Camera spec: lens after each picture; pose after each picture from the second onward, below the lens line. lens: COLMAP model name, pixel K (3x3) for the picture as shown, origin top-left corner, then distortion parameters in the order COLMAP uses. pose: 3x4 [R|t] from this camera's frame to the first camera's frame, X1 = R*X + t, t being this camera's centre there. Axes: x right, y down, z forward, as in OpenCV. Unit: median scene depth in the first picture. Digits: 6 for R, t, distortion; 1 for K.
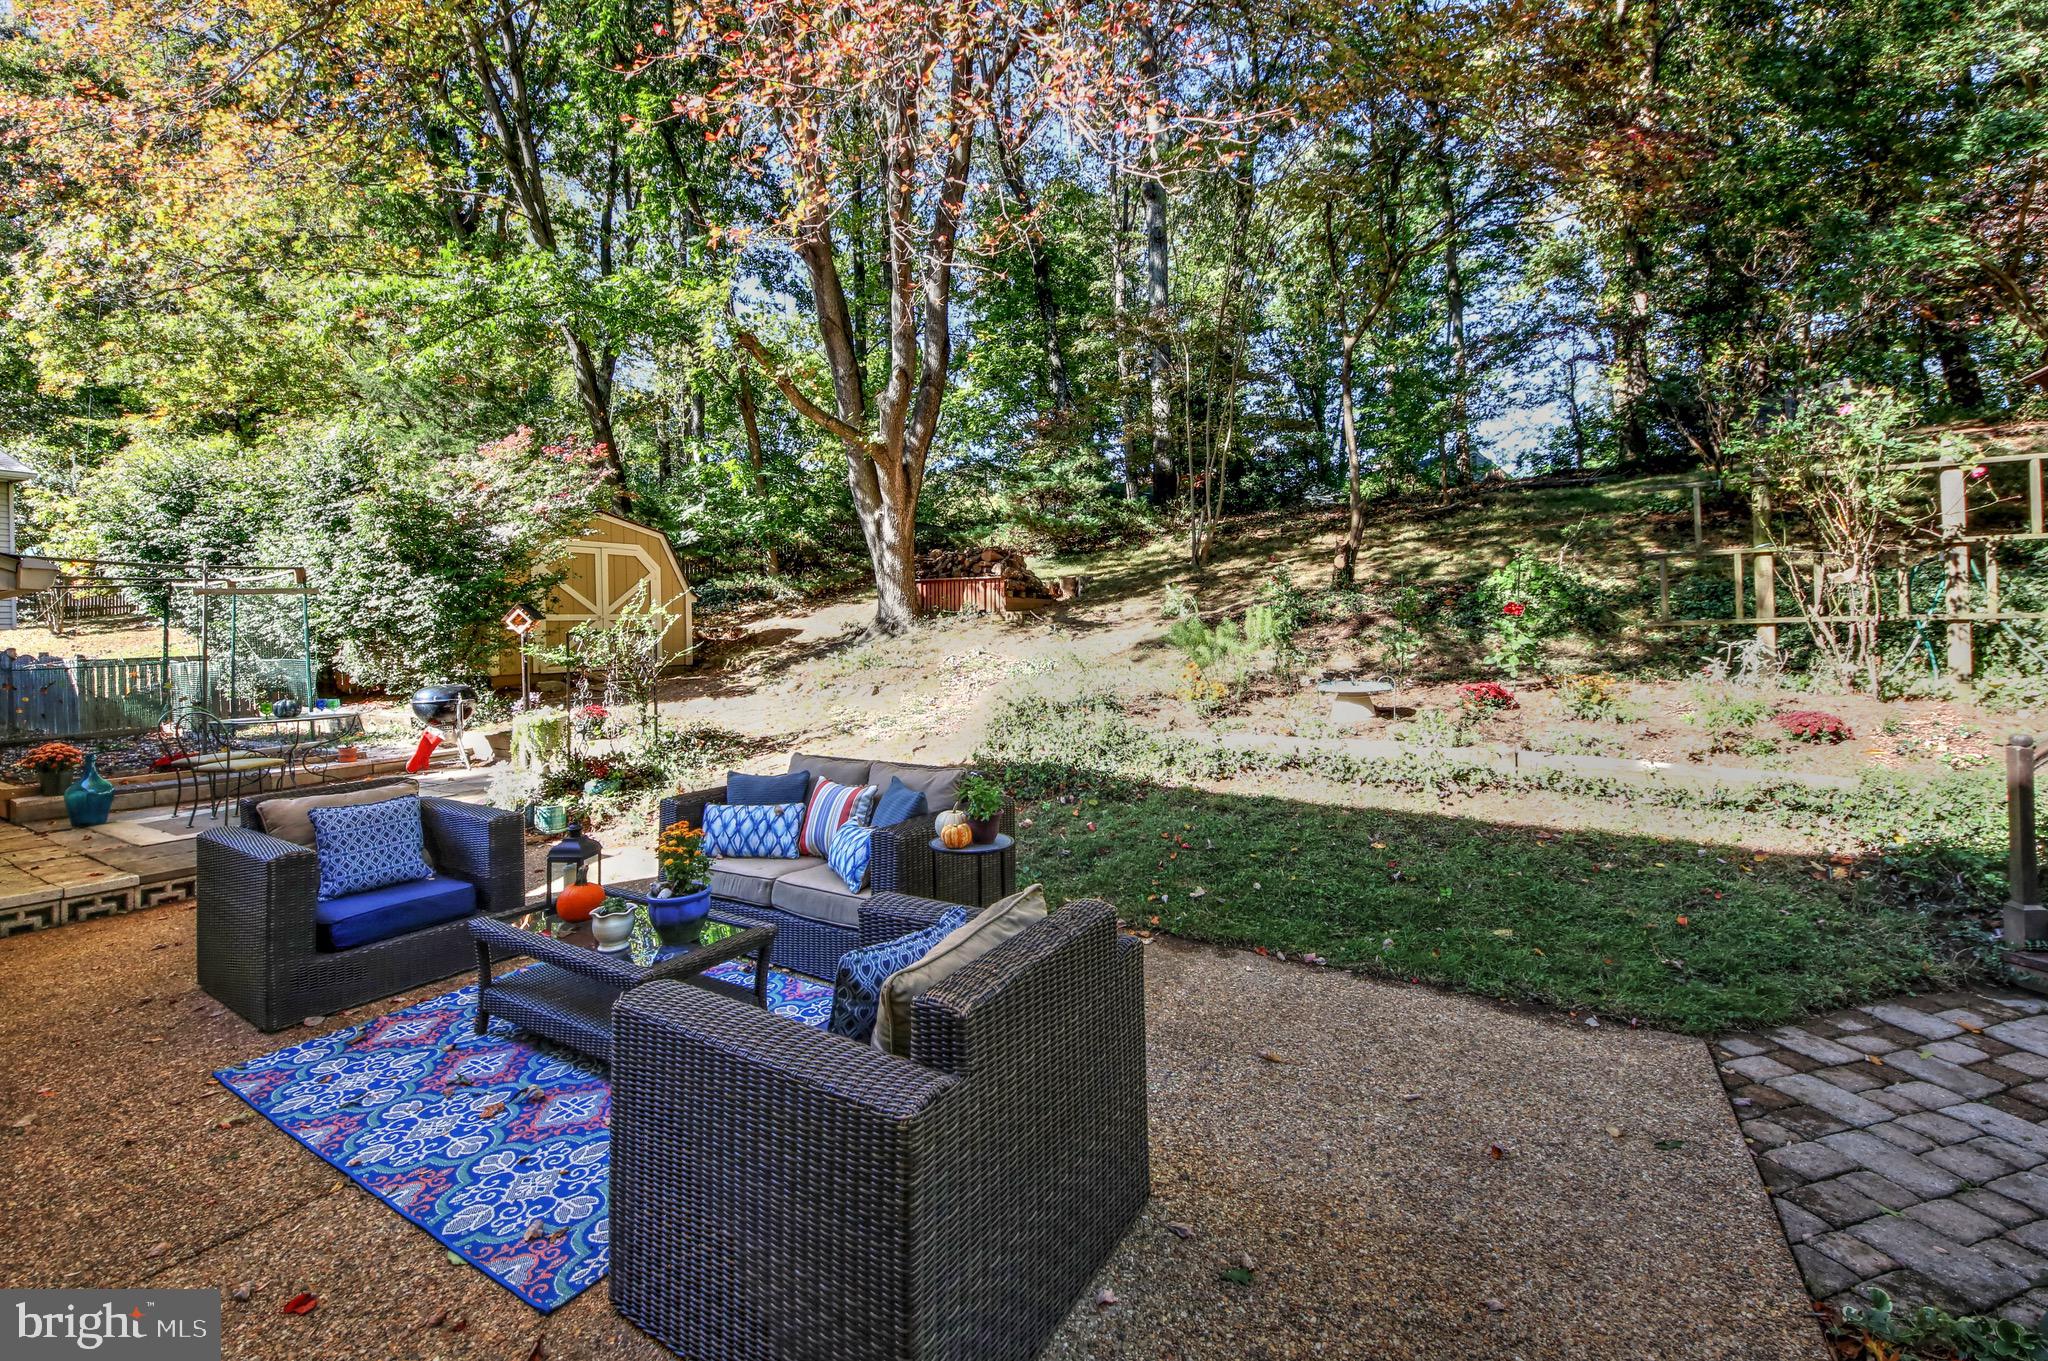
lens RADIAL K [[851.3, 0, 1018.4], [0, 851.3, 627.0], [0, 0, 1]] dist [0.026054, -0.016954]
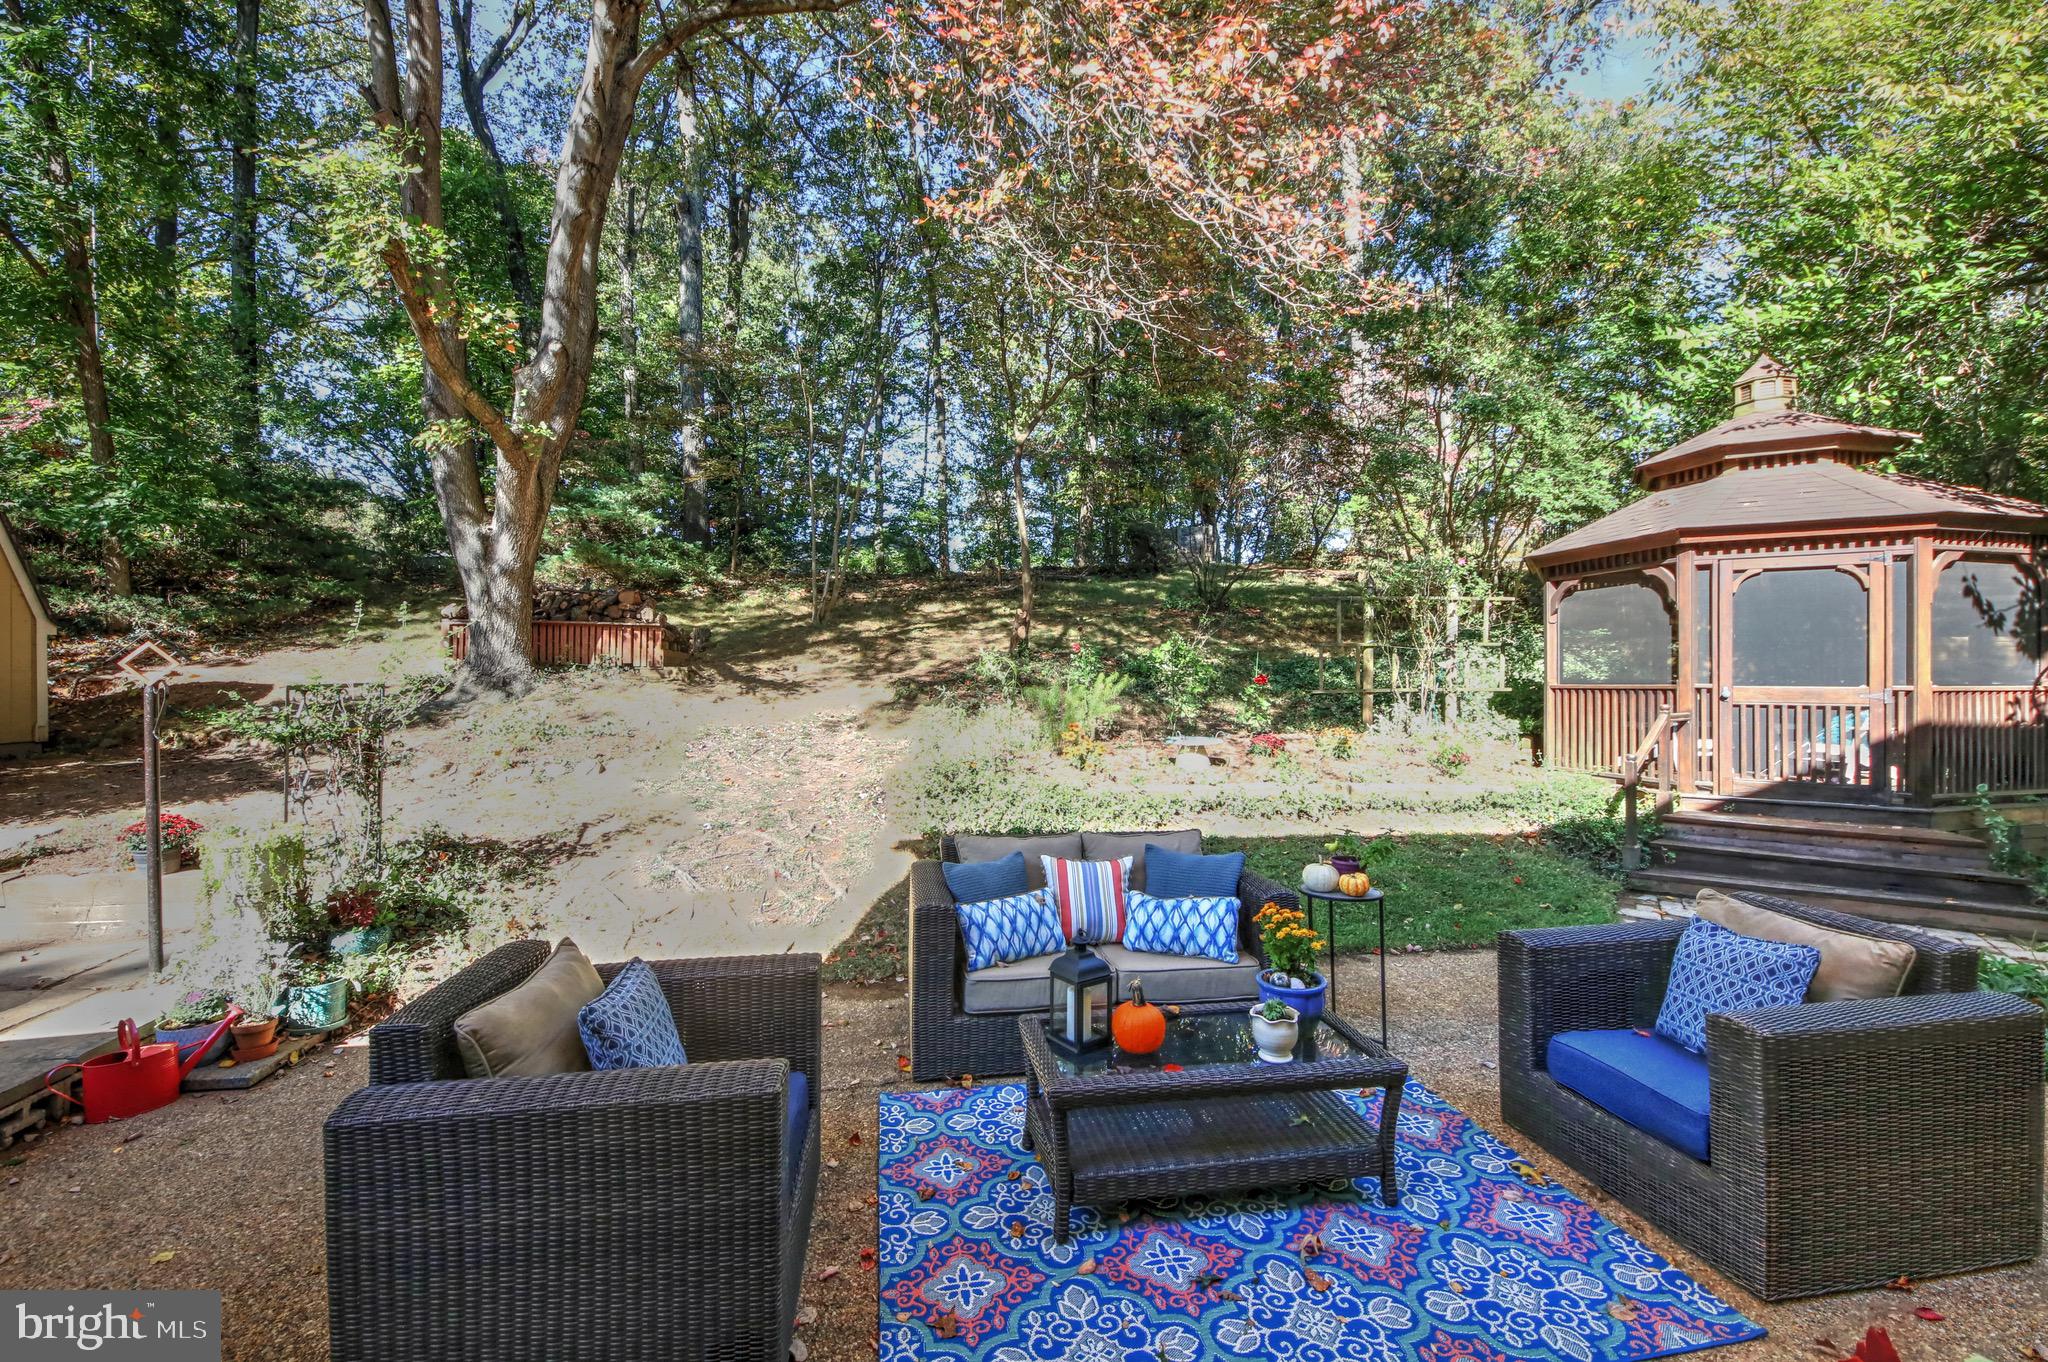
lens RADIAL K [[852.2, 0, 1024.0], [0, 852.2, 681.0], [0, 0, 1]] dist [0.027470, -0.022927]
pose [[0.749315, 0.019893, 0.661915, -0.331464], [-0.015403, 0.999802, -0.012611, 0.002061], [-0.662035, -0.000746, 0.749473, 0.138320]]
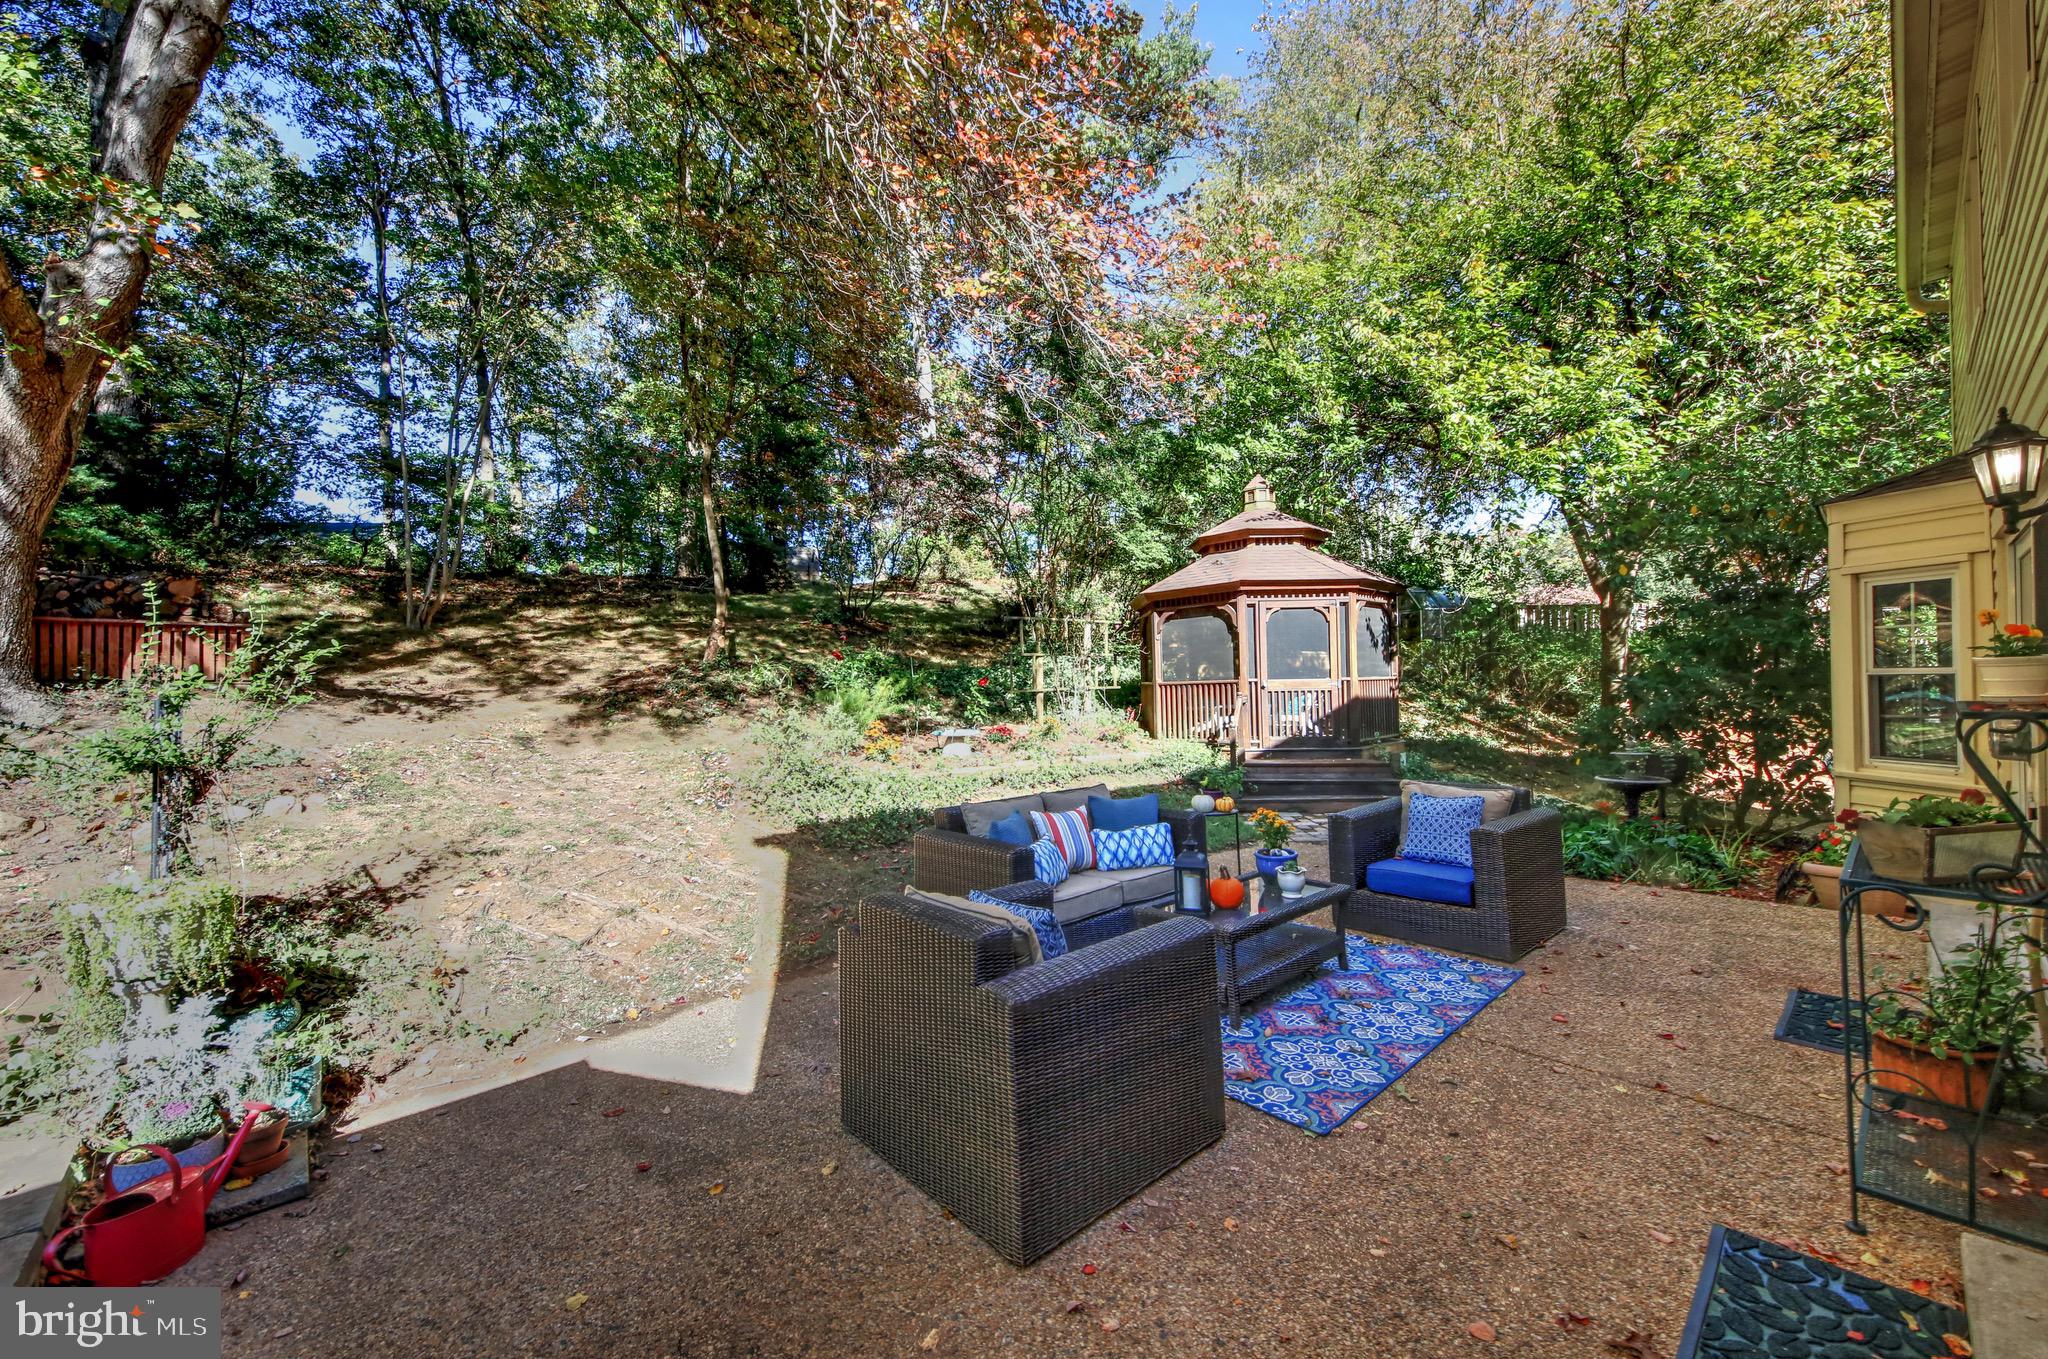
lens RADIAL K [[799.5, 0, 1024.0], [0, 799.5, 679.5], [0, 0, 1]] dist [0.053929, -0.021741]
pose [[0.266295, 0.022610, 0.963626, -0.506143], [0.017211, 0.999454, -0.028207, 0.010659], [-0.963738, 0.024097, 0.265761, 0.283682]]
